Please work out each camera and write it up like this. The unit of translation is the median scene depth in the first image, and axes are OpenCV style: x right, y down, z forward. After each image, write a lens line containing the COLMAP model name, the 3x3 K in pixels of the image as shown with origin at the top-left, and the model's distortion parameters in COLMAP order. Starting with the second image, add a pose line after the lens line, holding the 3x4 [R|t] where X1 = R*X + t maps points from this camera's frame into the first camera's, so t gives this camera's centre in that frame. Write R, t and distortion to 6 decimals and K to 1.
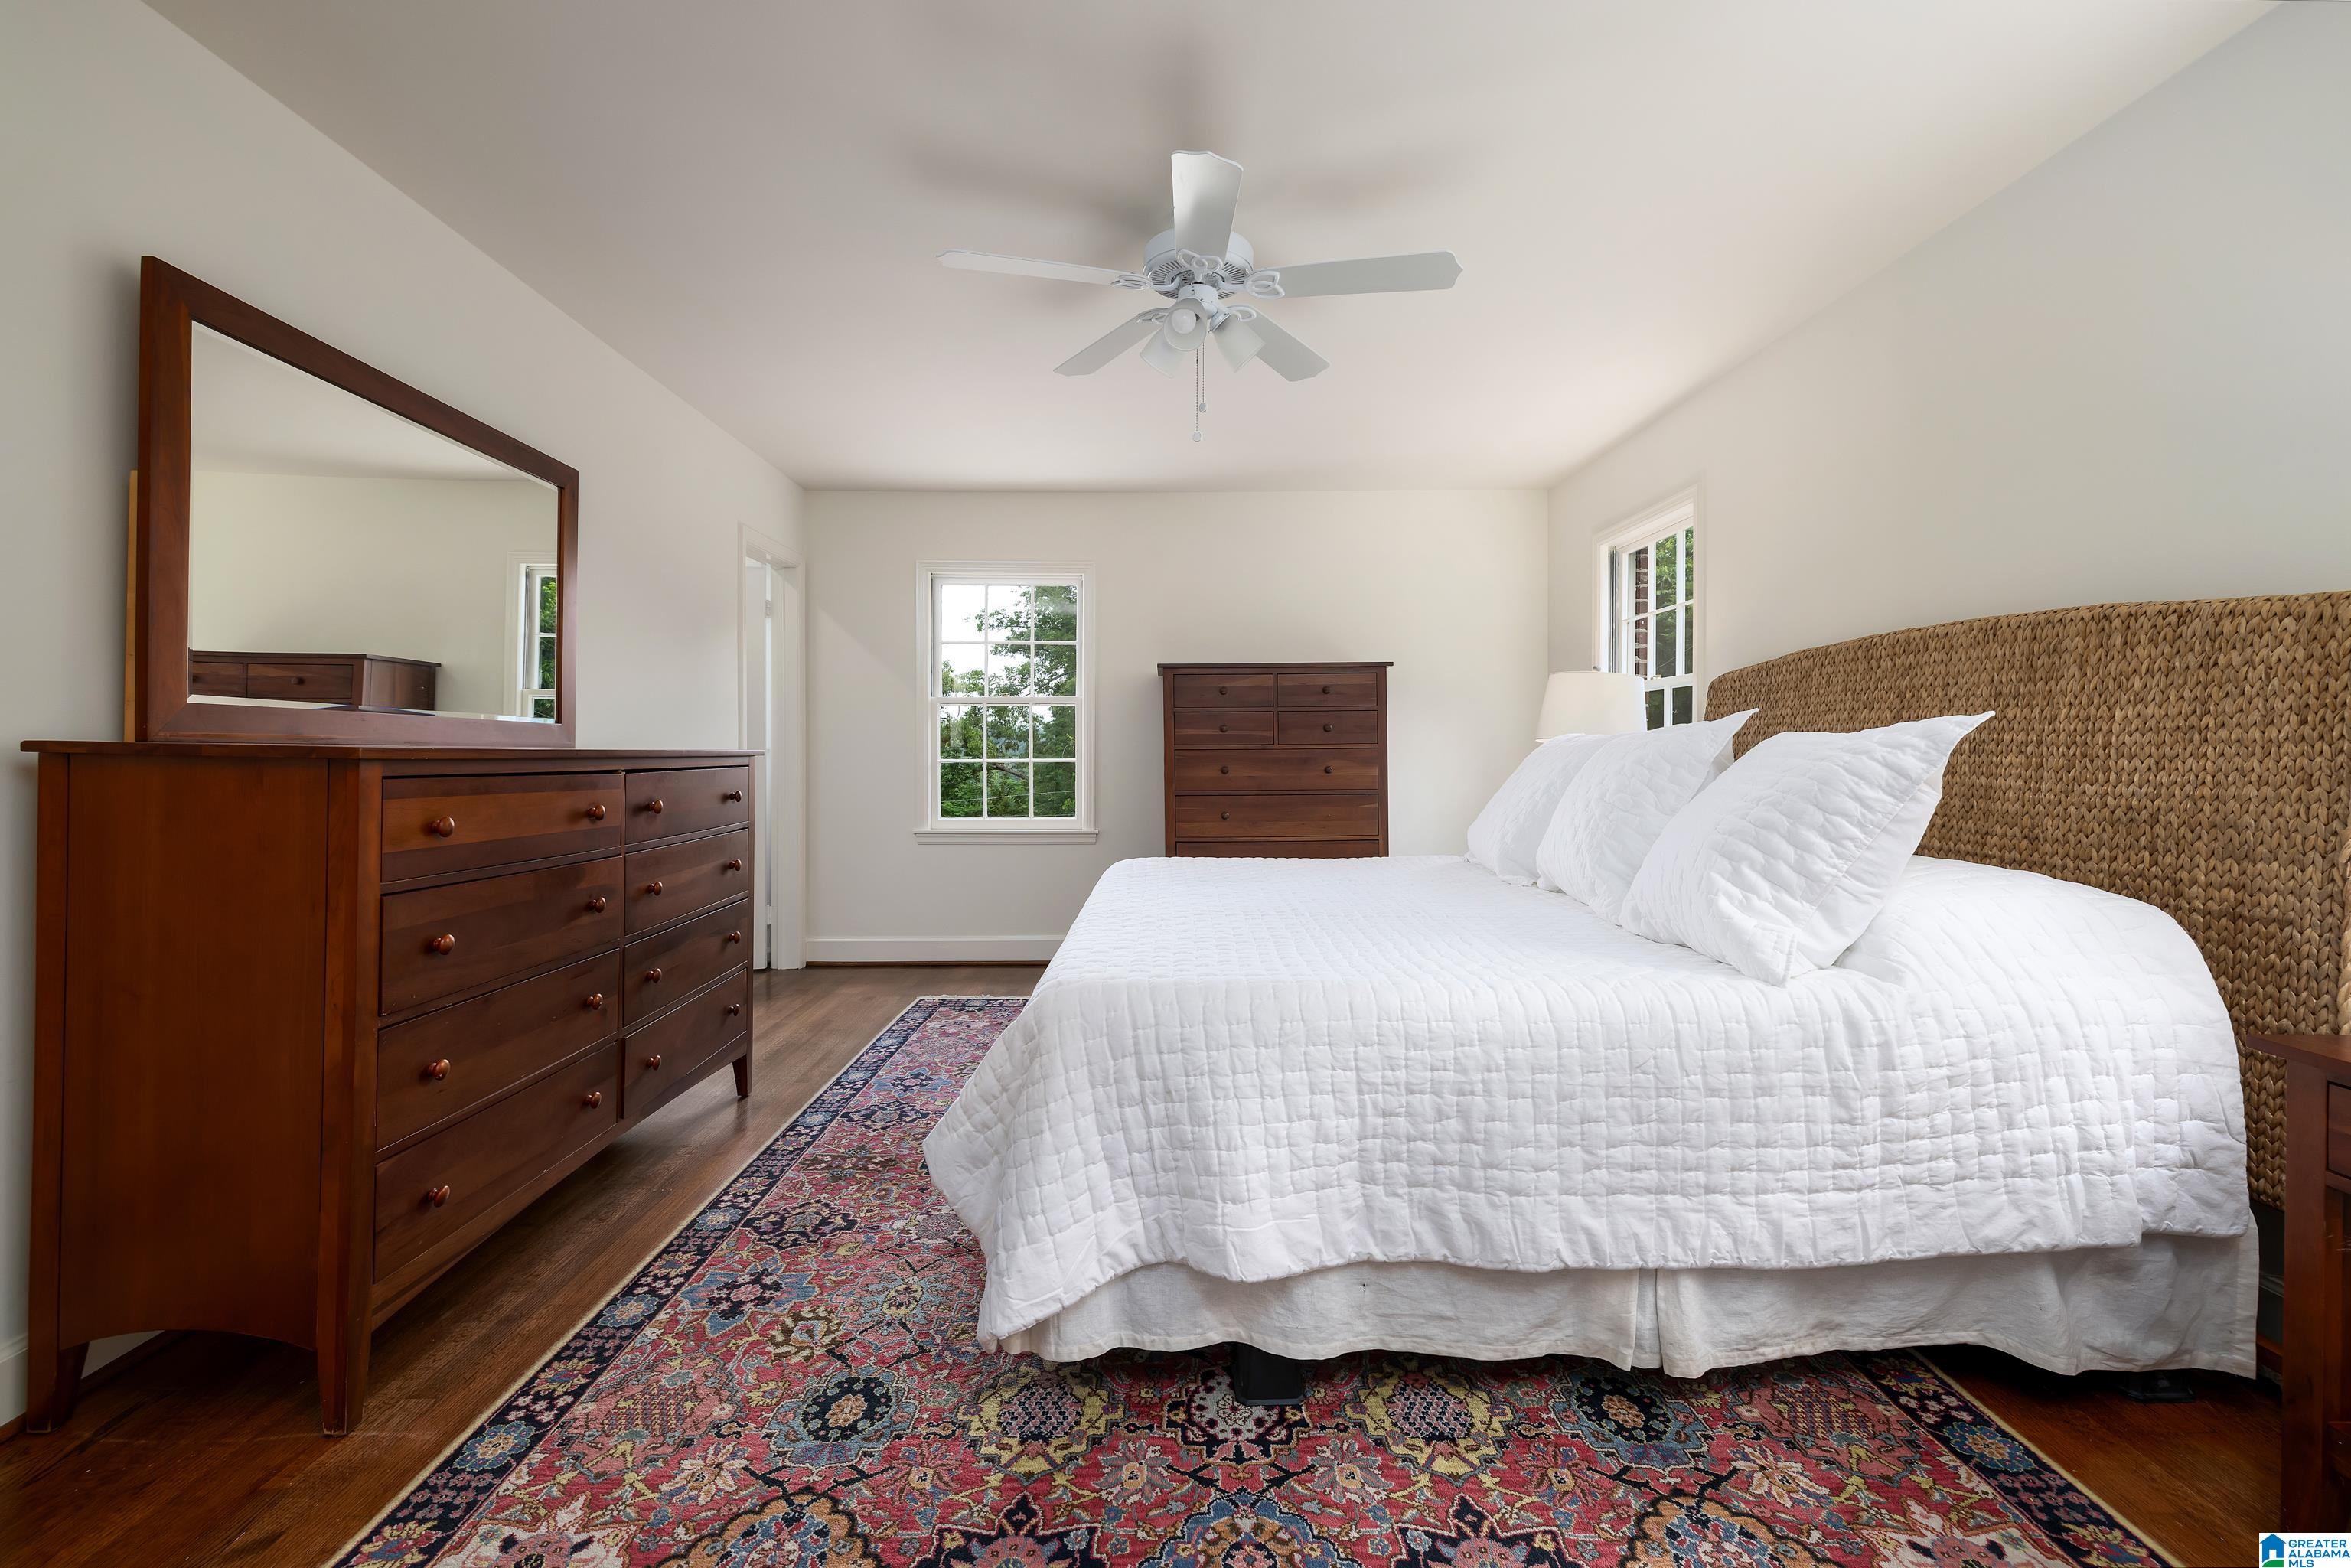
lens RADIAL K [[1011.3, 0, 1148.1], [0, 1011.3, 751.6], [0, 0, 1]] dist [0.000868, 0.000573]
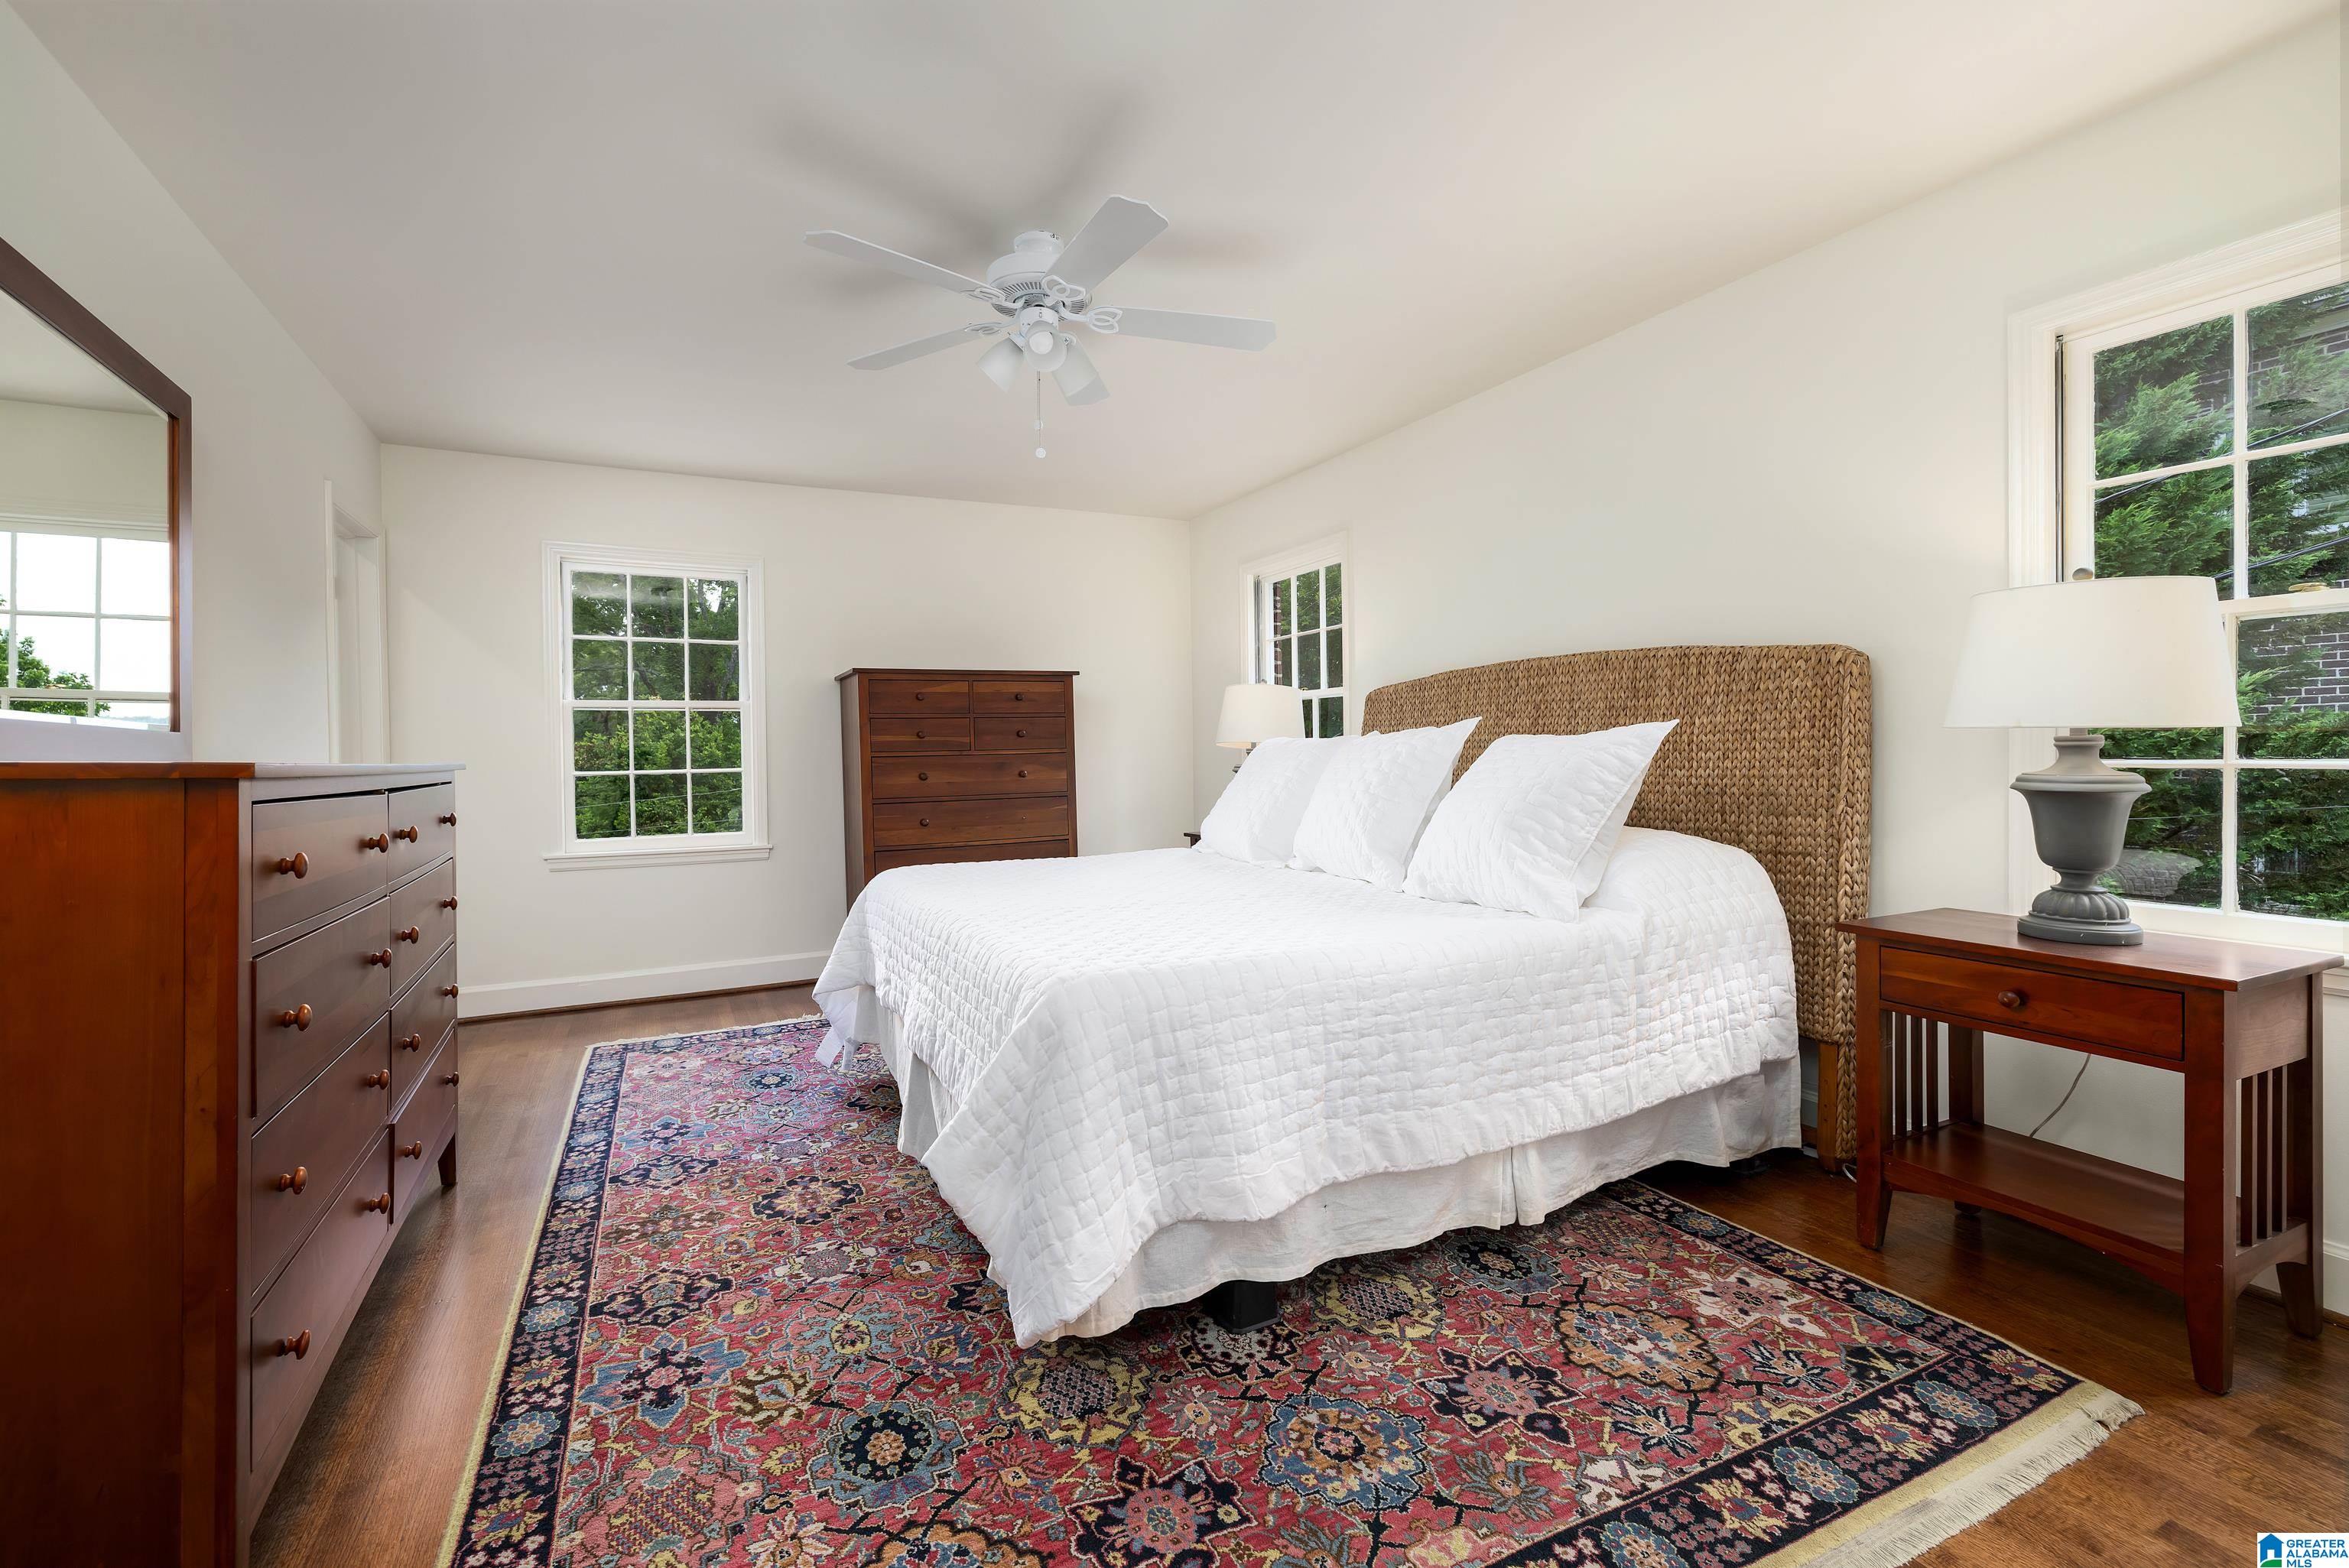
lens RADIAL K [[1010.4, 0, 1147.1], [0, 1010.4, 751.7], [0, 0, 1]] dist [0.000868, 0.000573]
pose [[0.902575, -0.012744, 0.430343, -0.479503], [0.015034, 0.999885, -0.001920, -0.002826], [-0.430269, 0.008202, 0.902663, 0.022532]]
